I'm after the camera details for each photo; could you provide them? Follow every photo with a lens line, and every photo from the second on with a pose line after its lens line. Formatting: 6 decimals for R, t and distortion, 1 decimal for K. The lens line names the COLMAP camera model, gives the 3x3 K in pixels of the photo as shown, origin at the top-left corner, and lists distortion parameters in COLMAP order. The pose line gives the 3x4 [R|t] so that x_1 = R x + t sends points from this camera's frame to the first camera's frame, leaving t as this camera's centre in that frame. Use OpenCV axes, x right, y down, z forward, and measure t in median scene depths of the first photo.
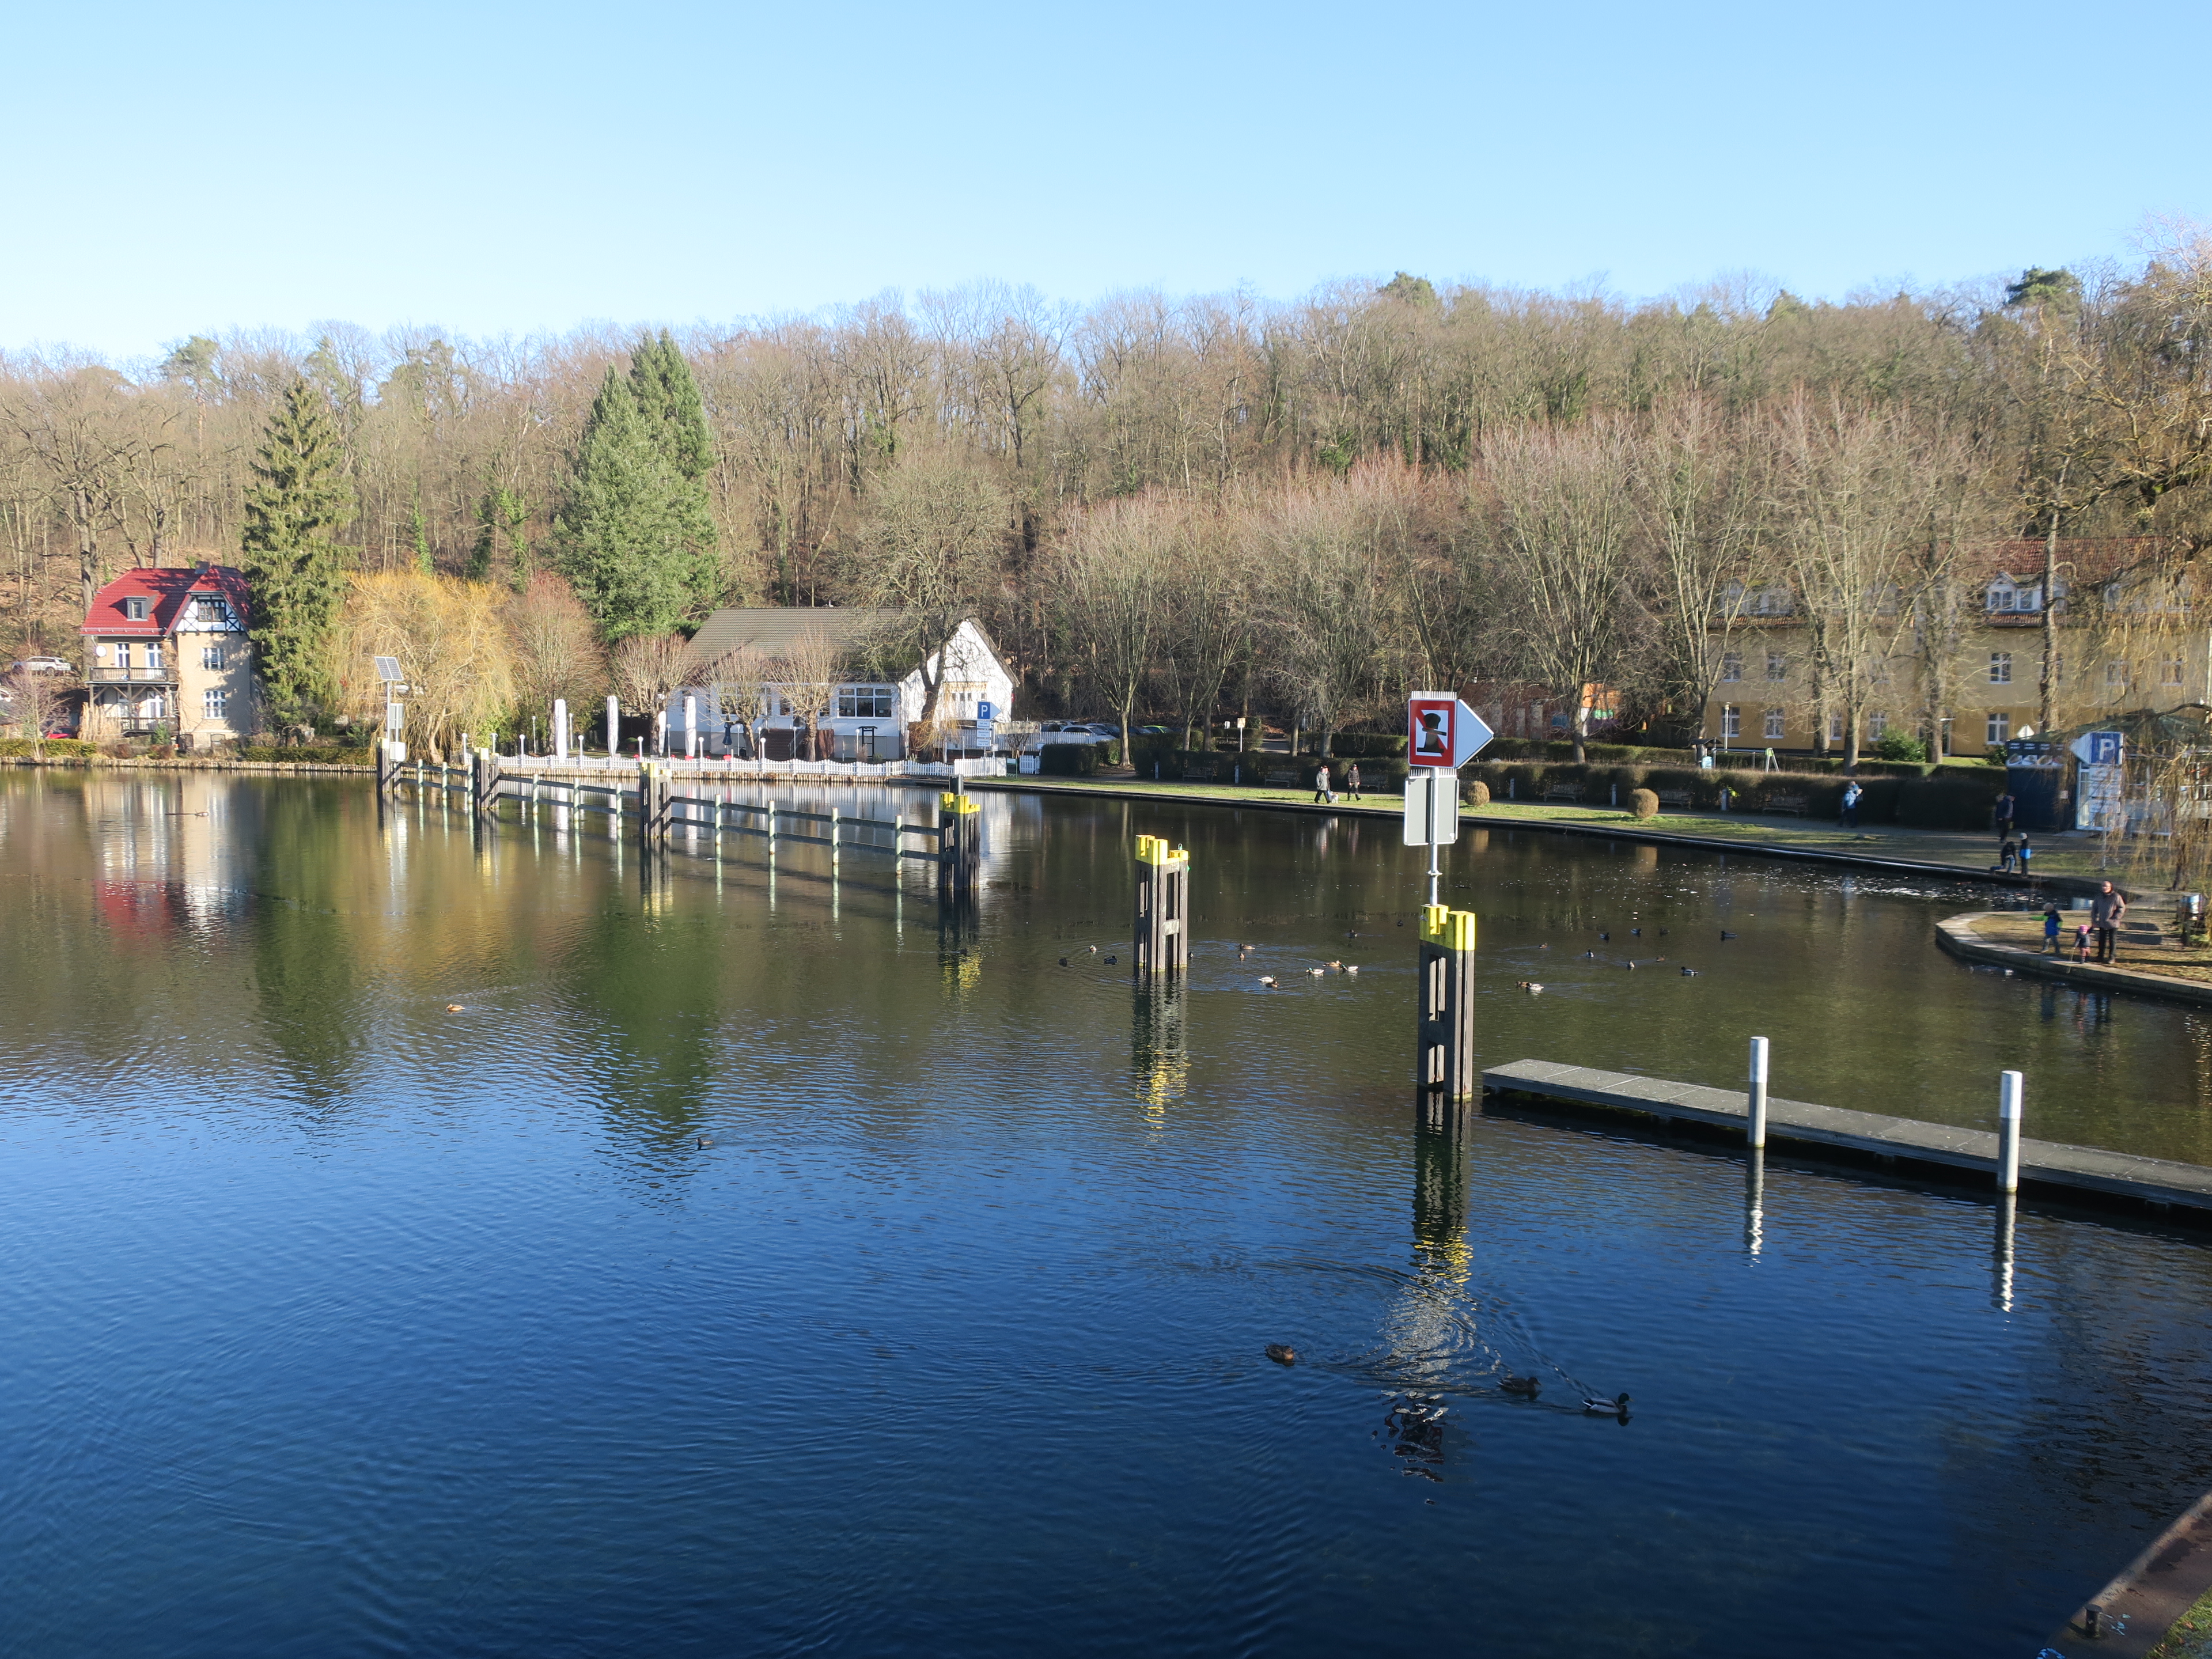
lens RADIAL K [[1957.3, 0, 1106.0], [0, 1957.3, 829.5], [0, 0, 1]] dist [0.003721, -0.002303]
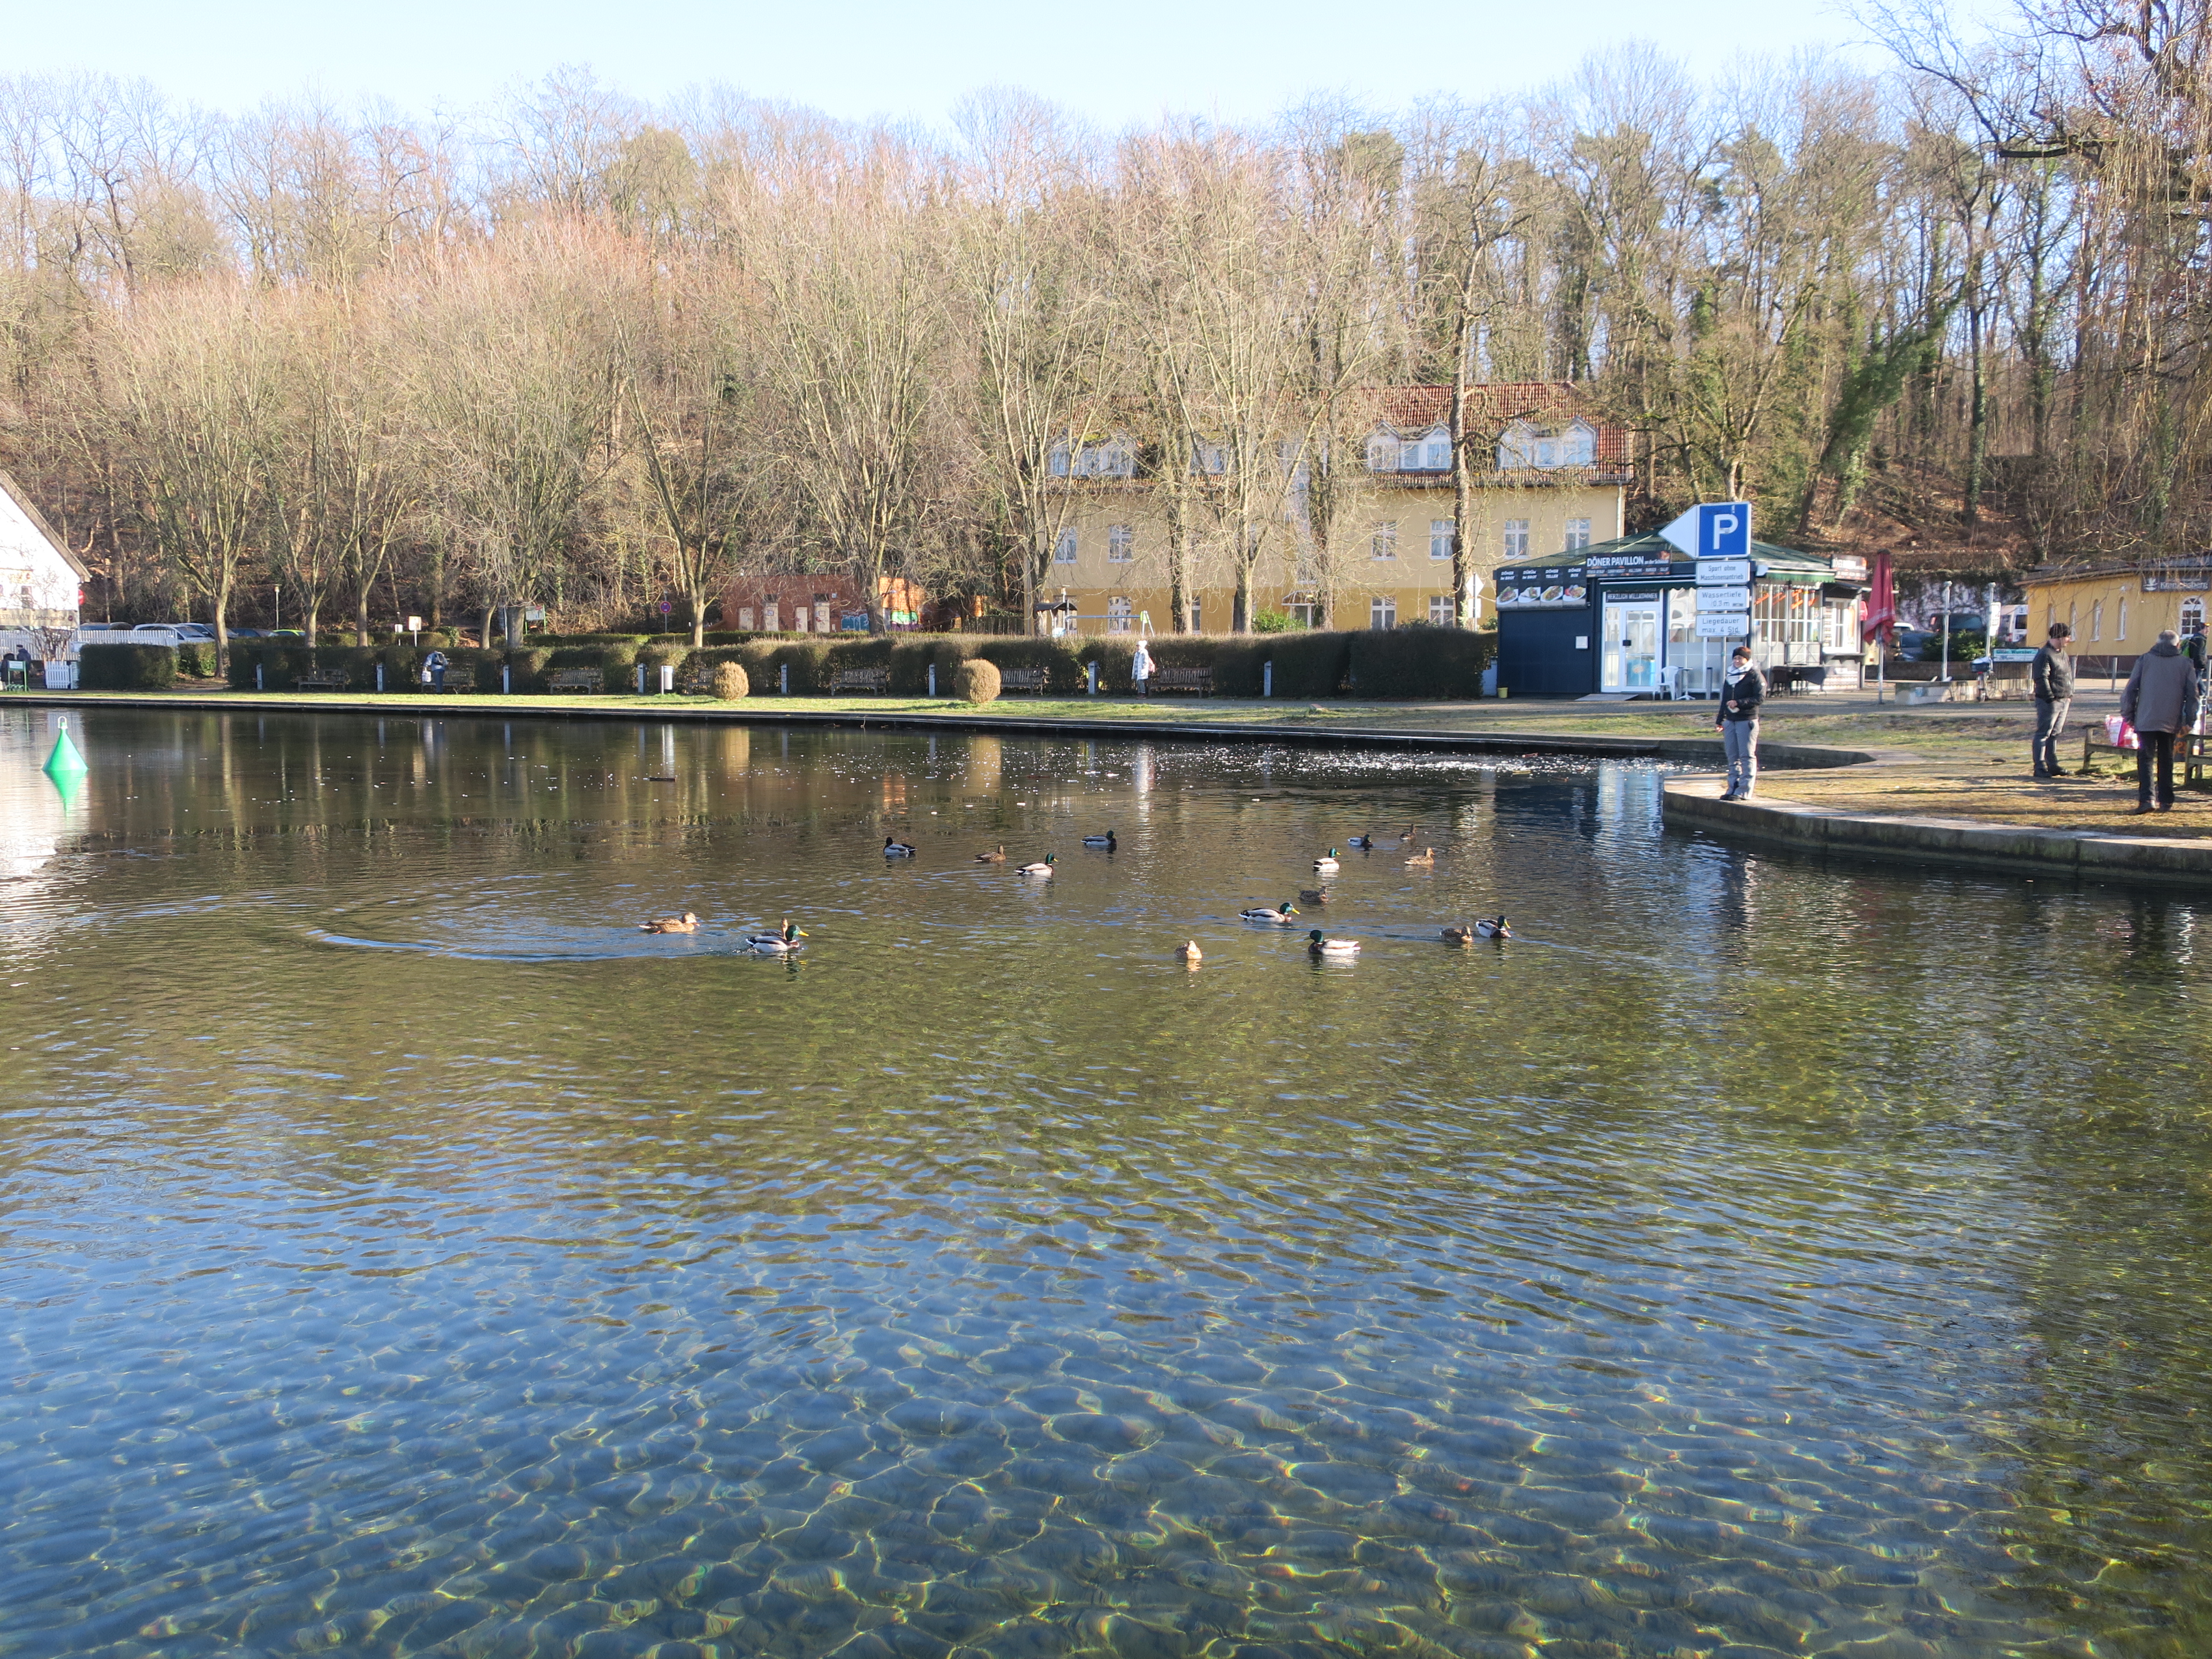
lens RADIAL K [[1957.3, 0, 1106.0], [0, 1957.3, 829.5], [0, 0, 1]] dist [0.003721, -0.002303]
pose [[0.937821, -0.035149, 0.345335, 0.075748], [0.031697, 0.999375, 0.015640, 0.023802], [-0.345669, -0.003721, 0.938349, 0.323514]]
